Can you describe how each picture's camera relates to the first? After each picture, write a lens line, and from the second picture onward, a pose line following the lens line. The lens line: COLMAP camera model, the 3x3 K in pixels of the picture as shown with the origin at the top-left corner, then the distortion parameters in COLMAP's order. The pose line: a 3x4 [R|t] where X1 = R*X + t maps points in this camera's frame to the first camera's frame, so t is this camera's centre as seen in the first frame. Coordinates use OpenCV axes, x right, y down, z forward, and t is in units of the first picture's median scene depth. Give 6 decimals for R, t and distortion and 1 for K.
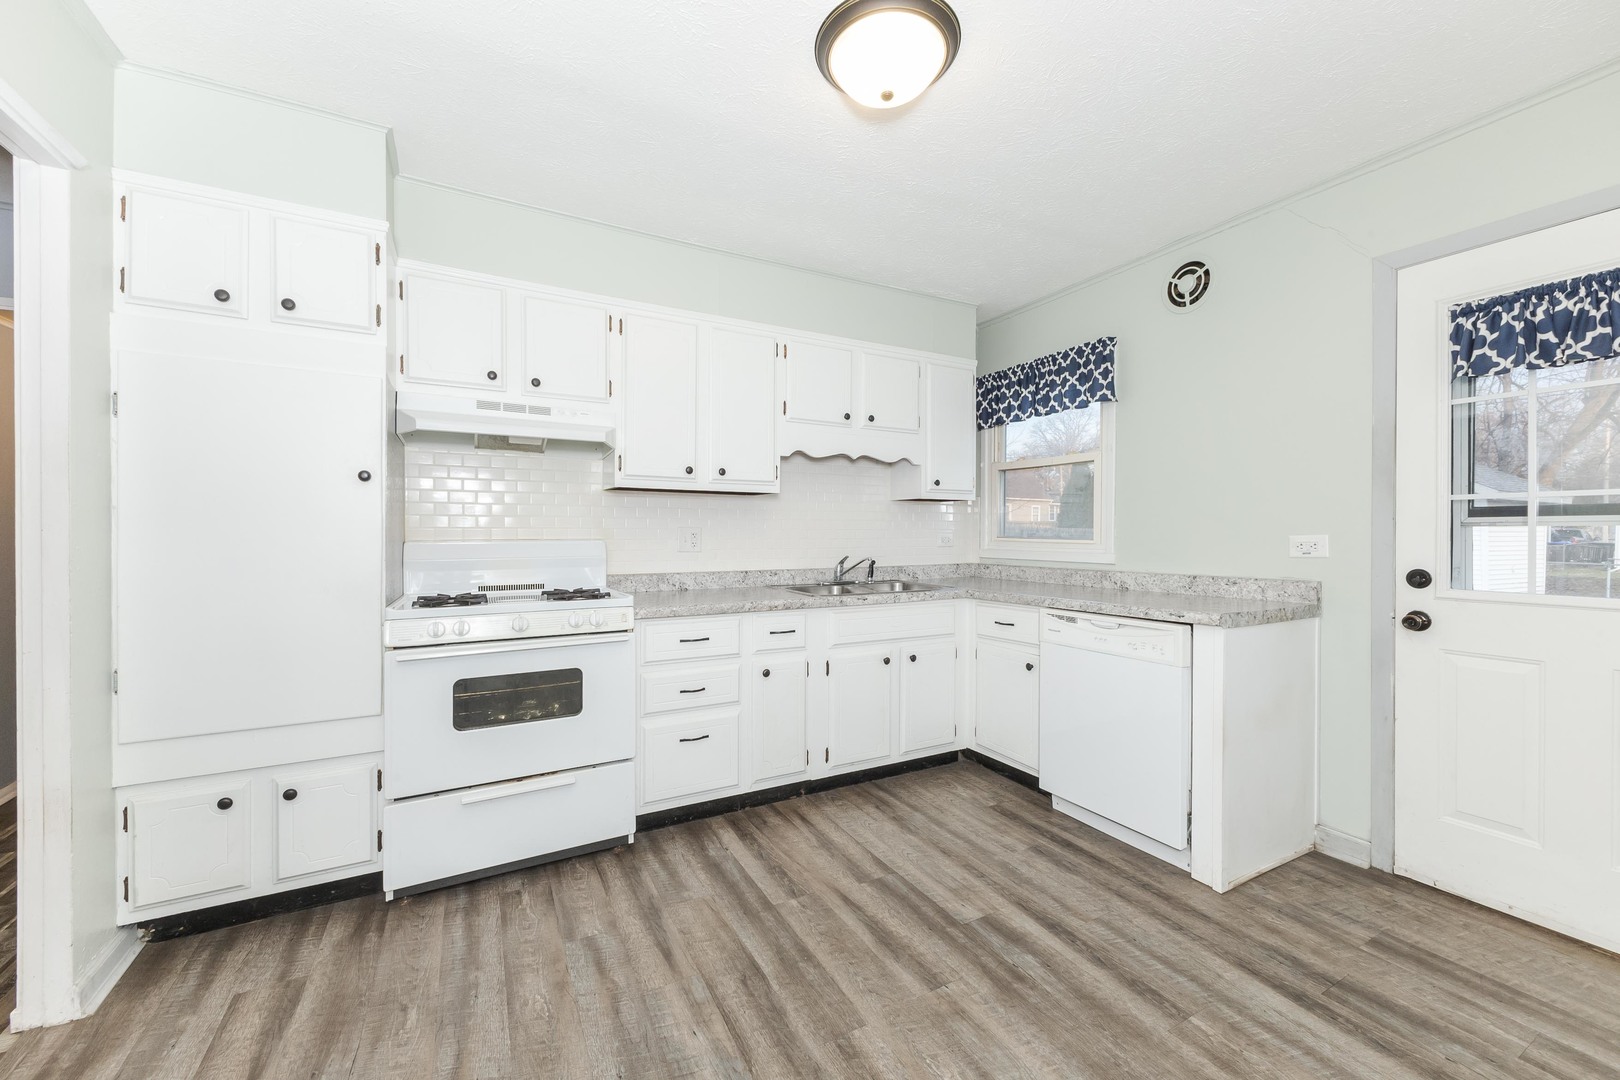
lens RADIAL K [[628.0, 0, 820.0], [0, 628.0, 540.3], [0, 0, 1]] dist [0.007387, -0.000695]
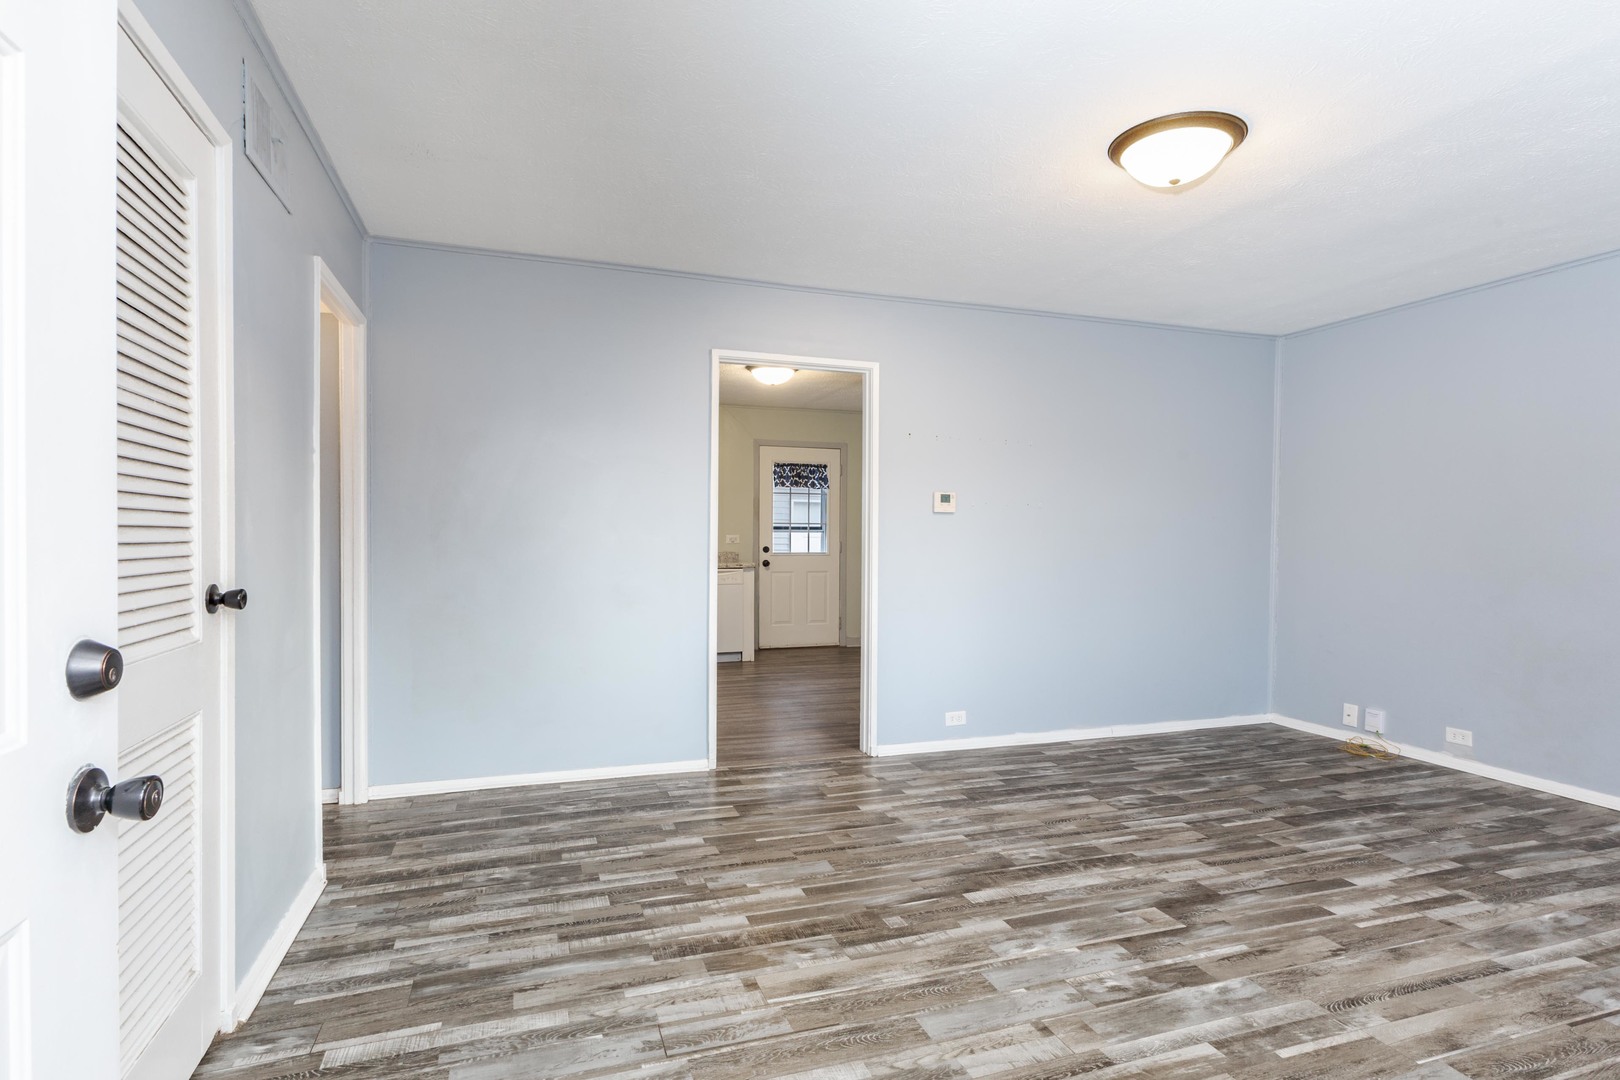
lens RADIAL K [[836.2, 0, 782.0], [0, 836.2, 549.7], [0, 0, 1]] dist [0.005897, -0.003747]
pose [[0.183787, -0.000759, 0.982966, -2.946454], [-0.009034, 0.999956, 0.002462, 0.051880], [-0.982925, -0.009333, 0.183772, 0.193880]]
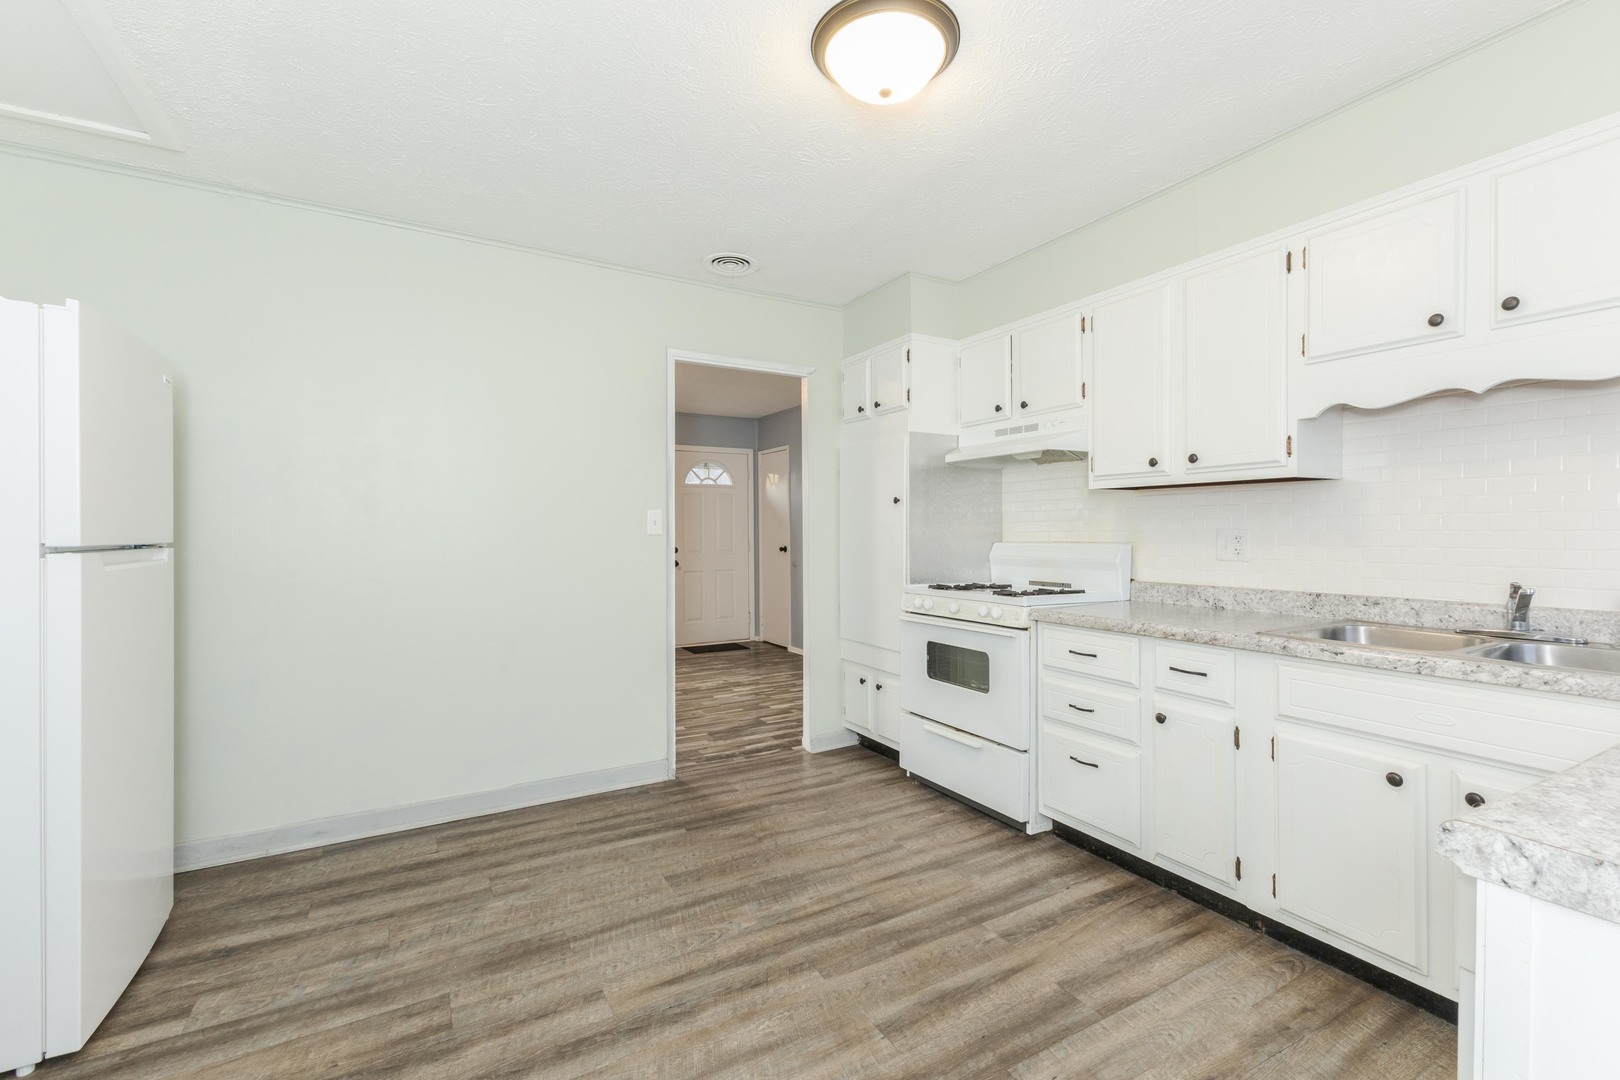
lens RADIAL K [[688.2, 0, 804.0], [0, 688.2, 539.3], [0, 0, 1]] dist [0.004563, 0.001189]
pose [[0.022475, 0.008851, -0.999708, 0.928180], [-0.009014, 0.999922, 0.008650, -0.015523], [0.999707, 0.008817, 0.022553, 0.668883]]
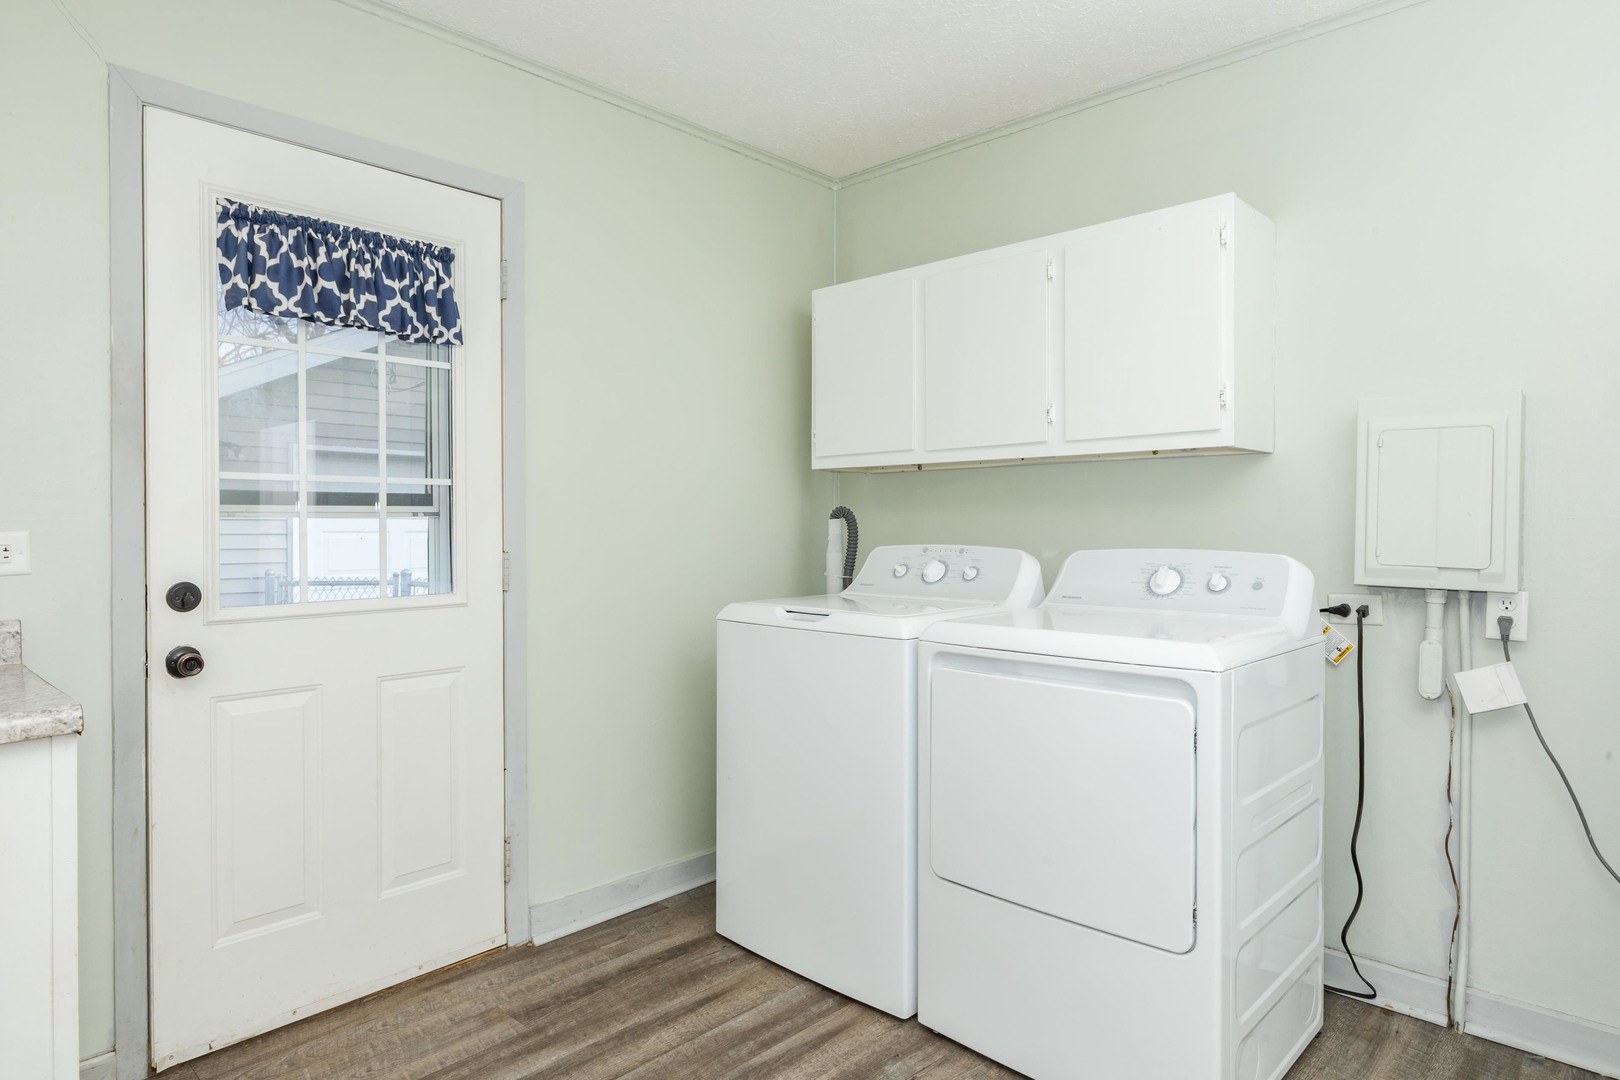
lens RADIAL K [[936.4, 0, 798.1], [0, 936.4, 527.1], [0, 0, 1]] dist [0.009315, -0.006221]
pose [[-0.308446, -0.001867, 0.951240, -0.168221], [0.014291, 0.999876, 0.006597, -0.008299], [-0.951135, 0.015629, -0.308381, 0.693730]]
